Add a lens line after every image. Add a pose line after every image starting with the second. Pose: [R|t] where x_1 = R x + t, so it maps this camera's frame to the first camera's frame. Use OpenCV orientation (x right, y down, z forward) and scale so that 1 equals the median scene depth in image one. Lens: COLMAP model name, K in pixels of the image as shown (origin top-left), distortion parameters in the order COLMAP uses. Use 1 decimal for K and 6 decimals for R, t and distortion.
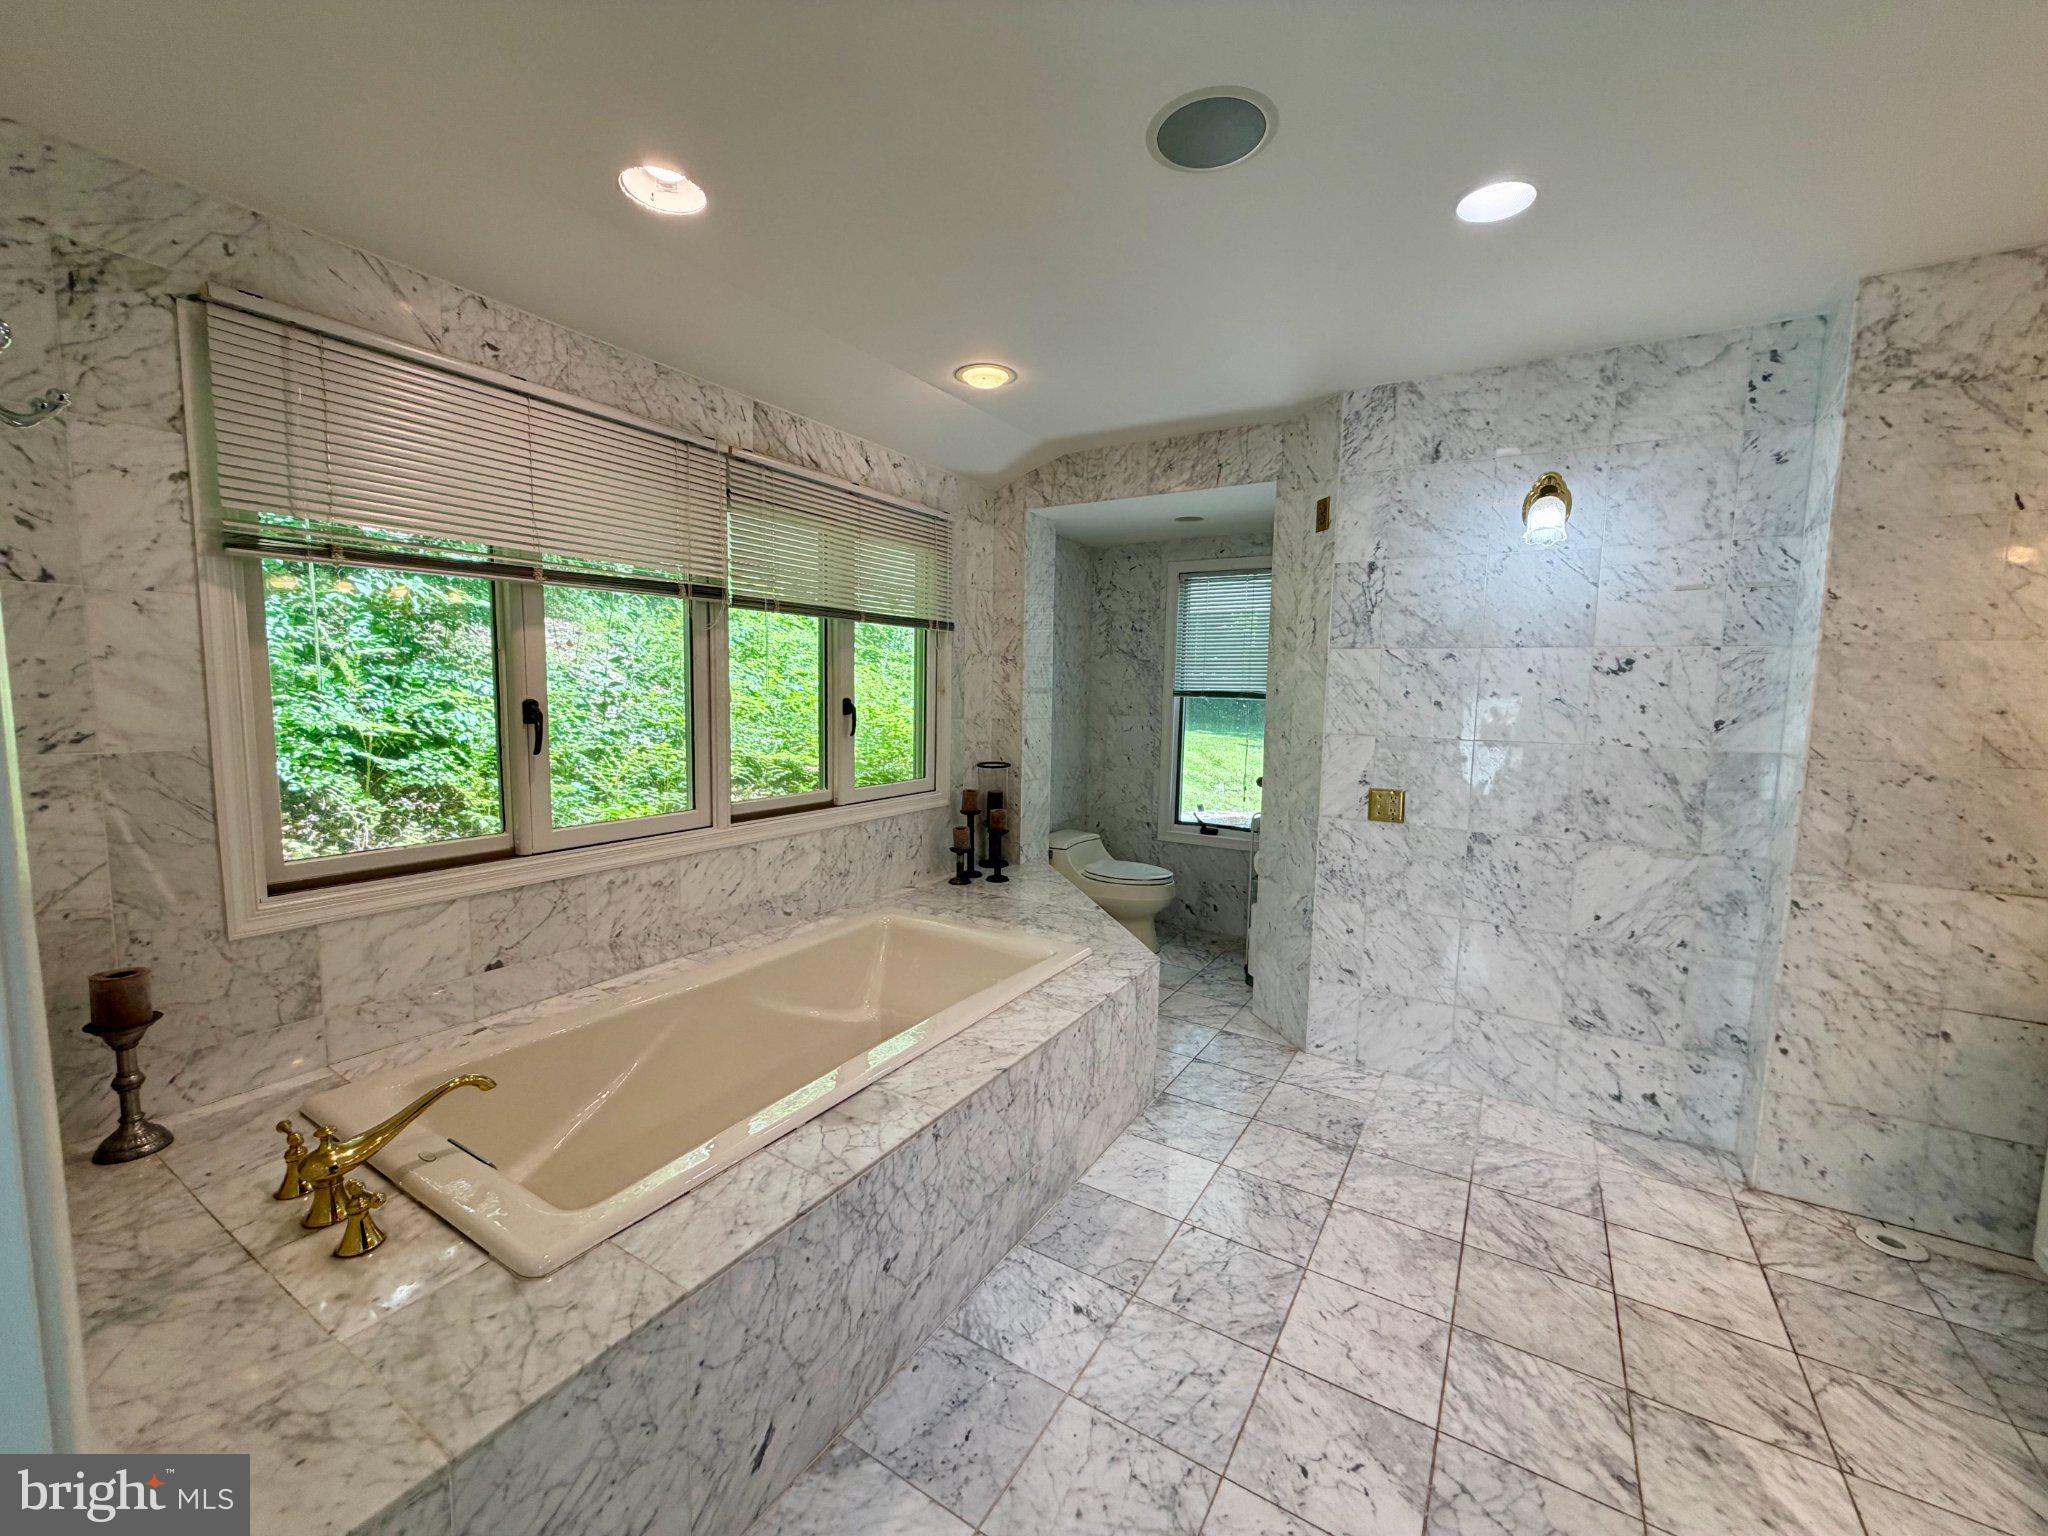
lens RADIAL K [[817.7, 0, 1017.2], [0, 817.7, 771.1], [0, 0, 1]] dist [0.000286, 0.000193]
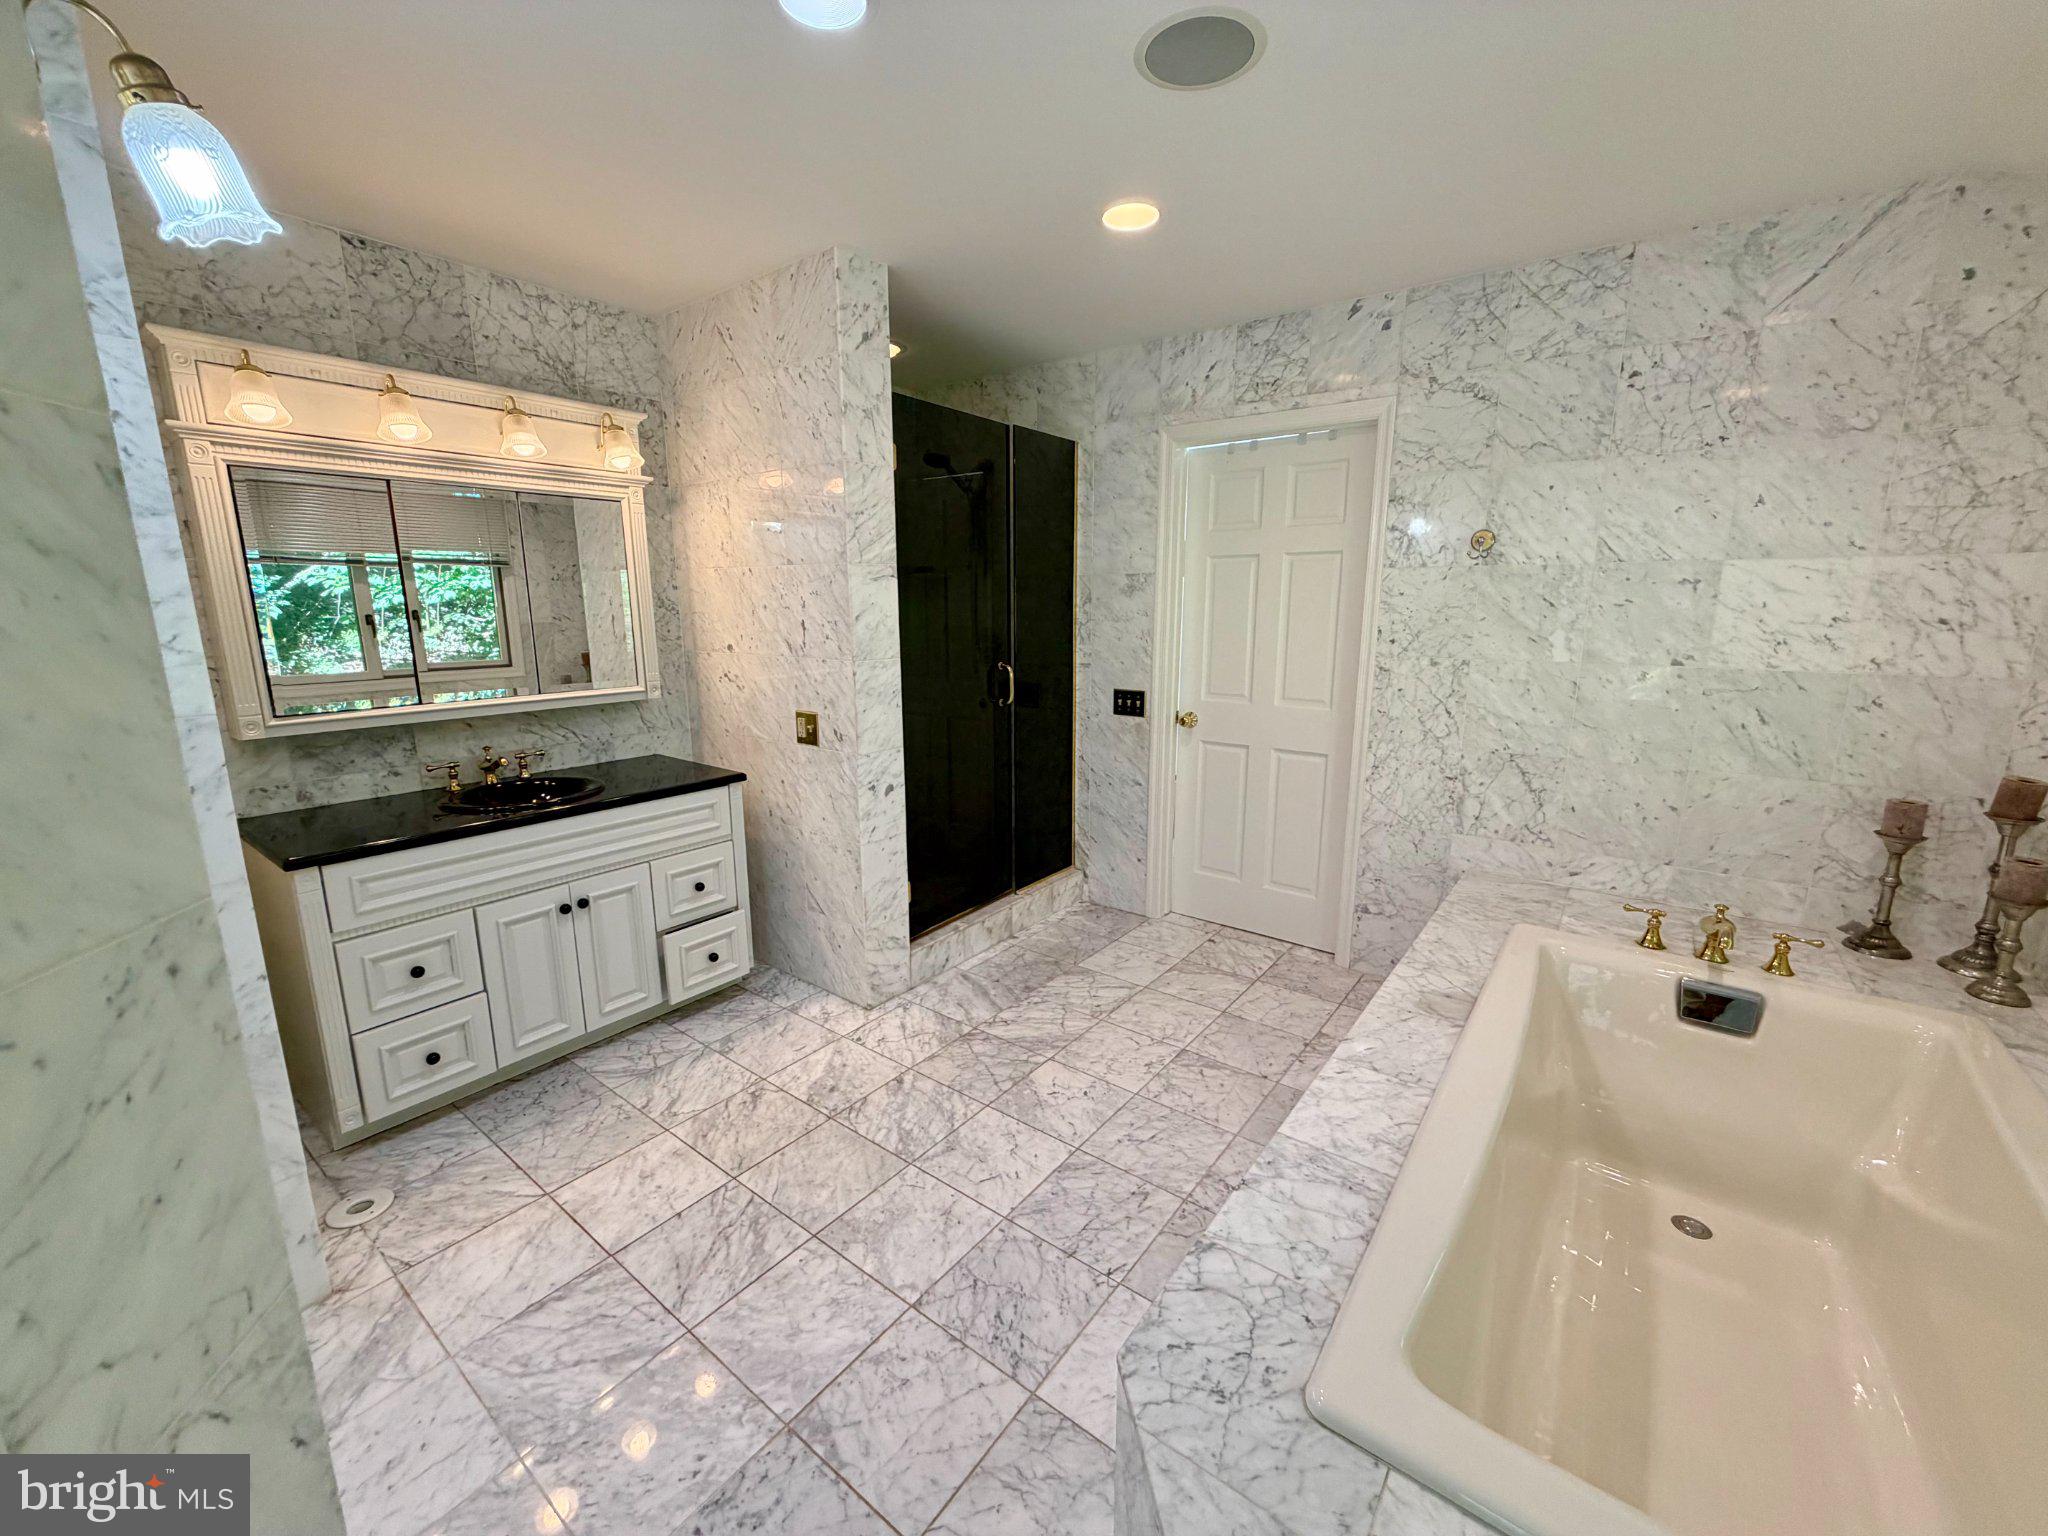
lens RADIAL K [[817.7, 0, 1017.2], [0, 817.7, 771.1], [0, 0, 1]] dist [0.000286, 0.000193]
pose [[-0.995627, -0.035846, 0.086268, 0.277138], [-0.007620, 0.951535, 0.307445, -0.205392], [-0.093108, 0.305443, -0.947647, 1.786284]]
